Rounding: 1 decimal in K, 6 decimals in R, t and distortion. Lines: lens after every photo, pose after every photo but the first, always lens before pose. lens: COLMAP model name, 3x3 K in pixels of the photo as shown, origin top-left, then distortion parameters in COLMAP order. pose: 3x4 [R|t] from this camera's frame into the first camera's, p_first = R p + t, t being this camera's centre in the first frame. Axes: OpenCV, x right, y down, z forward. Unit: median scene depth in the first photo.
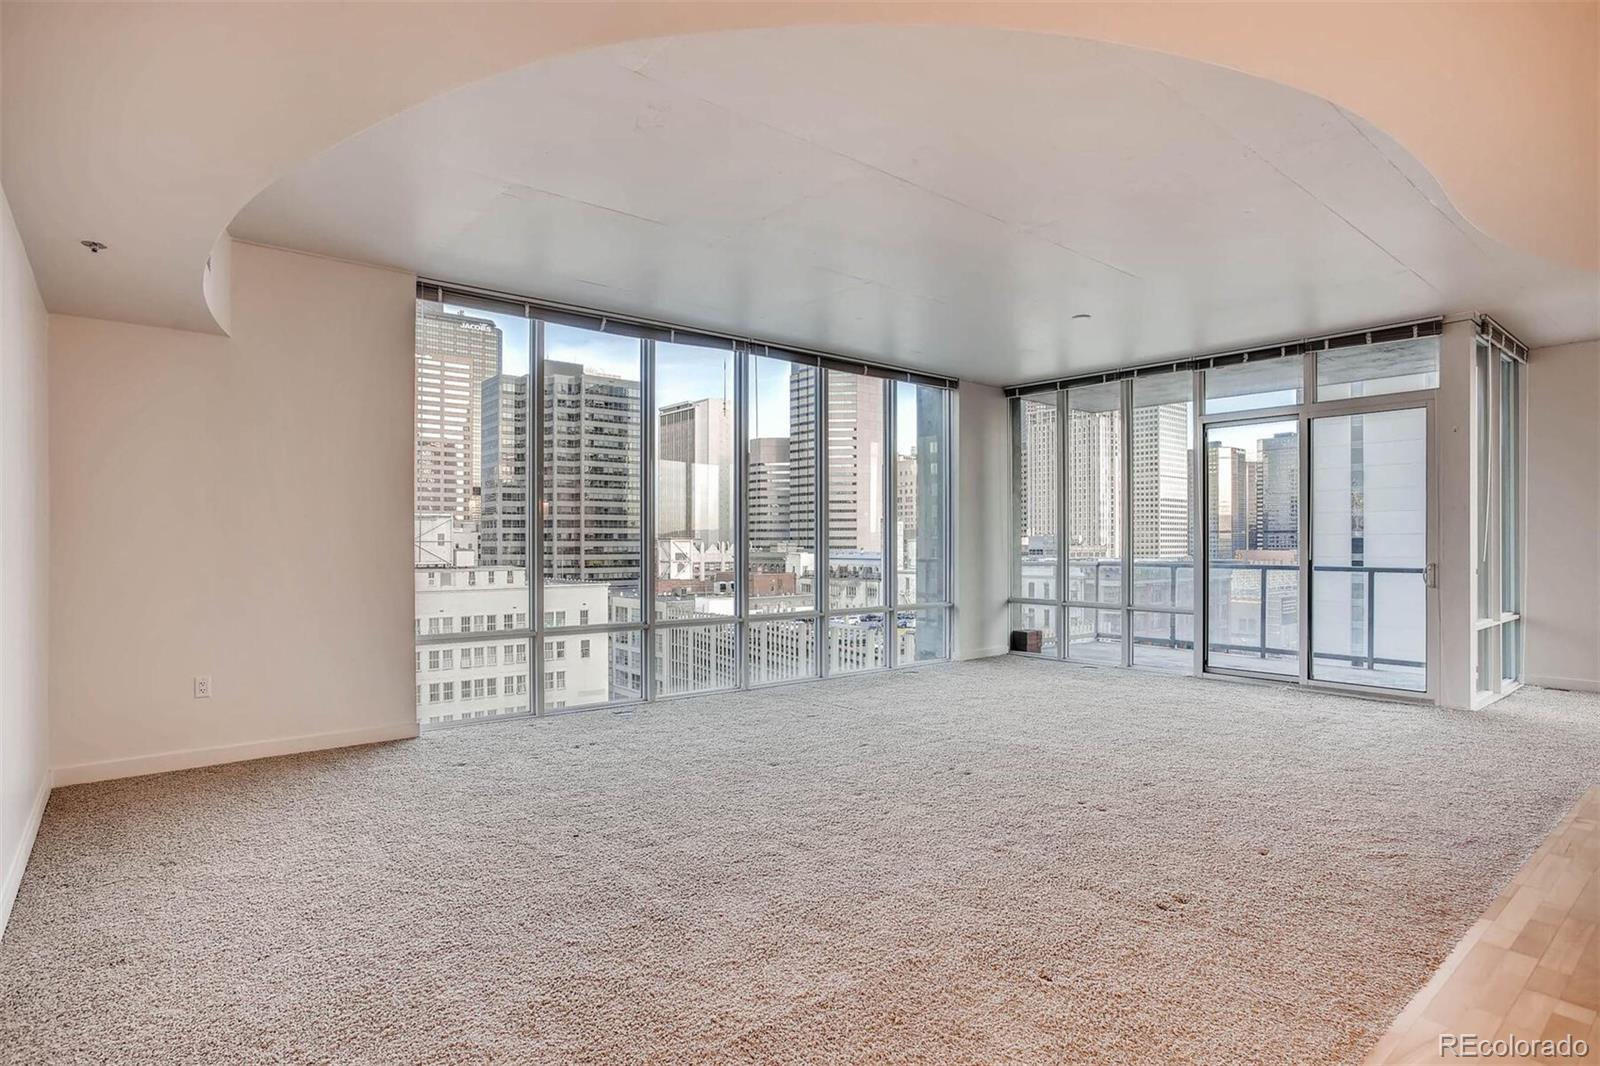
lens RADIAL K [[817.0, 0, 835.9], [0, 817.0, 549.7], [0, 0, 1]] dist [-0.000685, 0.000119]
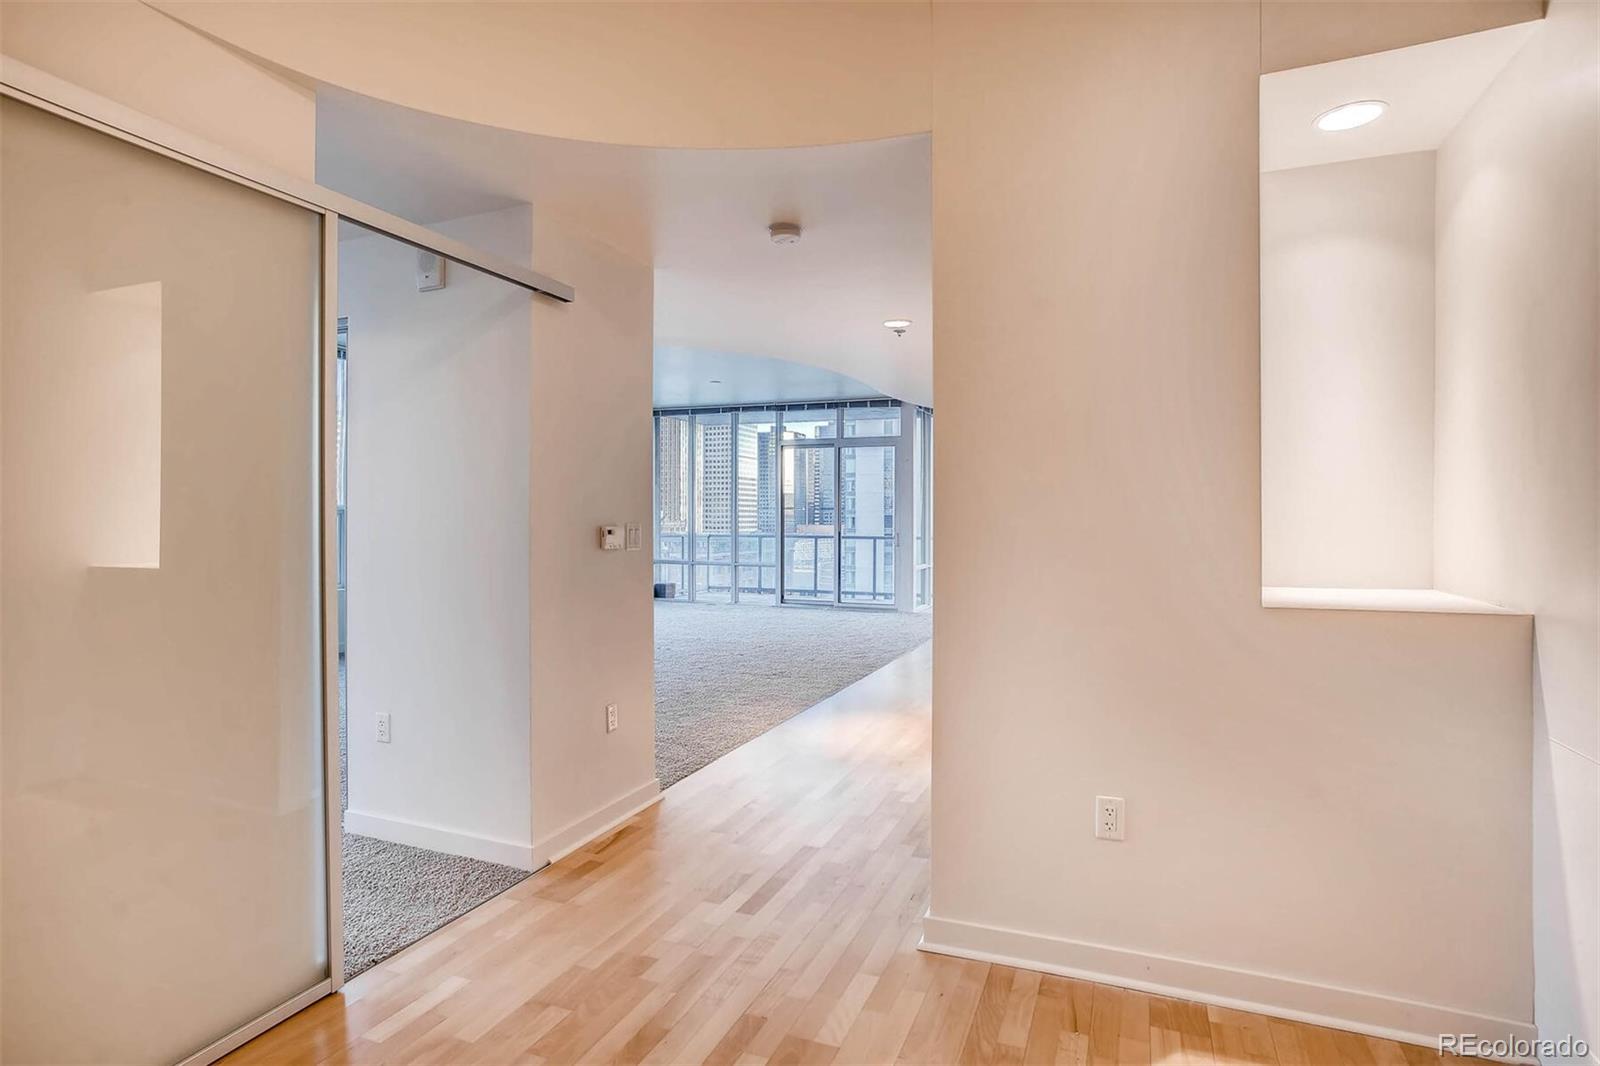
lens RADIAL K [[834.5, 0, 795.6], [0, 834.5, 536.9], [0, 0, 1]] dist [-0.075567, 0.047440]
pose [[0.899121, -0.003753, 0.437685, -0.203808], [-0.002797, 0.999894, 0.014320, -0.001369], [-0.437692, -0.014100, 0.899015, -0.407099]]
